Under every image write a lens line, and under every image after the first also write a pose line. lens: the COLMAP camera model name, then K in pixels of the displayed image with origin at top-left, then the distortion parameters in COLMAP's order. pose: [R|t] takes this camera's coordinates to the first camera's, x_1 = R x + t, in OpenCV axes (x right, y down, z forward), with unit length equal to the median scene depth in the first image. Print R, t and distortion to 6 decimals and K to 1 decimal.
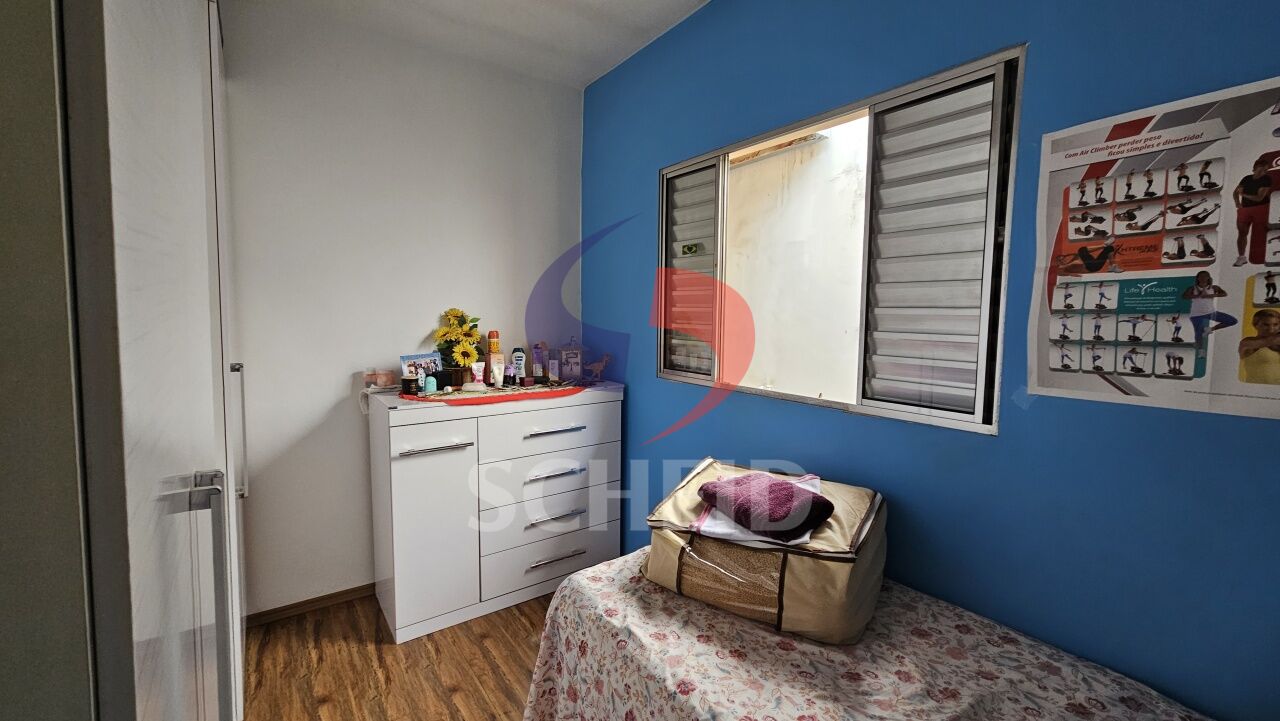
lens RADIAL K [[524.9, 0, 651.9], [0, 524.9, 354.3], [0, 0, 1]] dist [-0.001152, 0.001336]
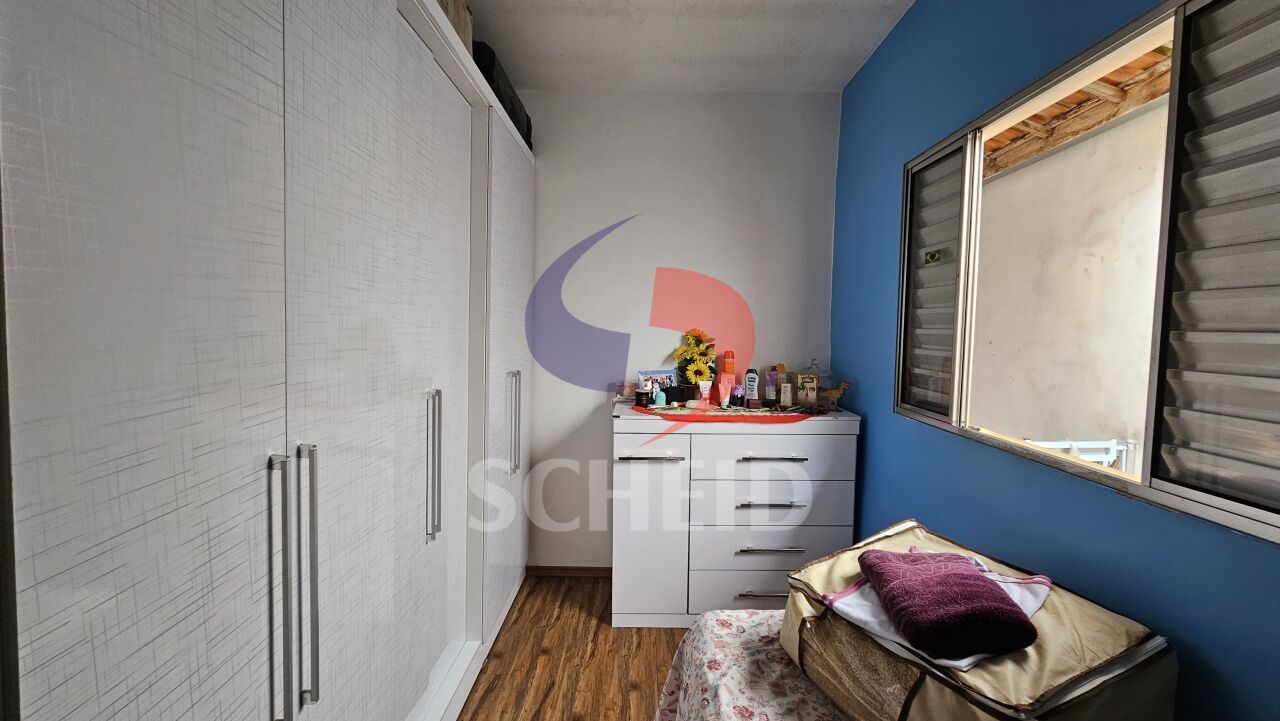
lens RADIAL K [[524.9, 0, 646.4], [0, 524.9, 357.7], [0, 0, 1]] dist [-0.001152, 0.001336]
pose [[0.808906, 0.035118, -0.586888, 0.221452], [-0.052698, 0.998527, -0.012884, -0.013574], [0.585572, 0.041350, 0.809565, 0.112593]]
